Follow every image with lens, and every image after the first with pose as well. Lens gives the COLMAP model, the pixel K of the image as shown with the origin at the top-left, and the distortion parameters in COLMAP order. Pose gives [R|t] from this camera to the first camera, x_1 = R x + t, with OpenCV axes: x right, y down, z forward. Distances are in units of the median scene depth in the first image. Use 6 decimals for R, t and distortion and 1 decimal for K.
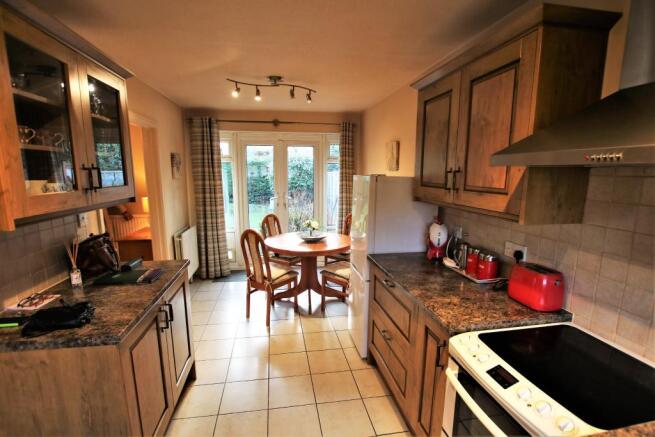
lens RADIAL K [[313.4, 0, 325.3], [0, 313.4, 223.4], [0, 0, 1]] dist [-0.029017, -0.000113]
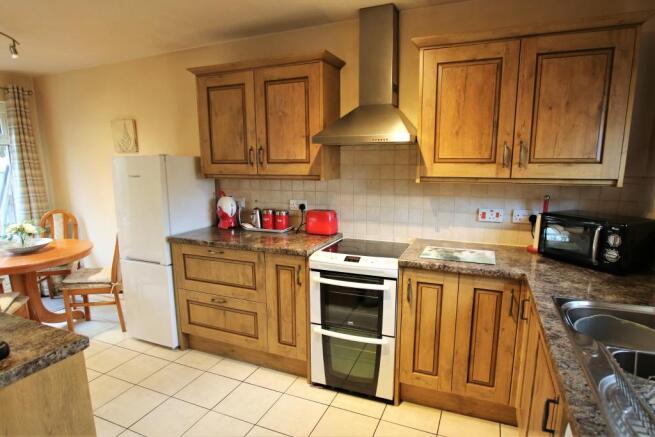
lens RADIAL K [[378.3, 0, 327.5], [0, 378.3, 218.5], [0, 0, 1]] dist [-0.021597, 0.000712]
pose [[0.546244, -0.136602, 0.826412, -0.815213], [0.146854, 0.986949, 0.066070, 0.058528], [-0.824652, 0.085272, 0.559176, -0.087645]]
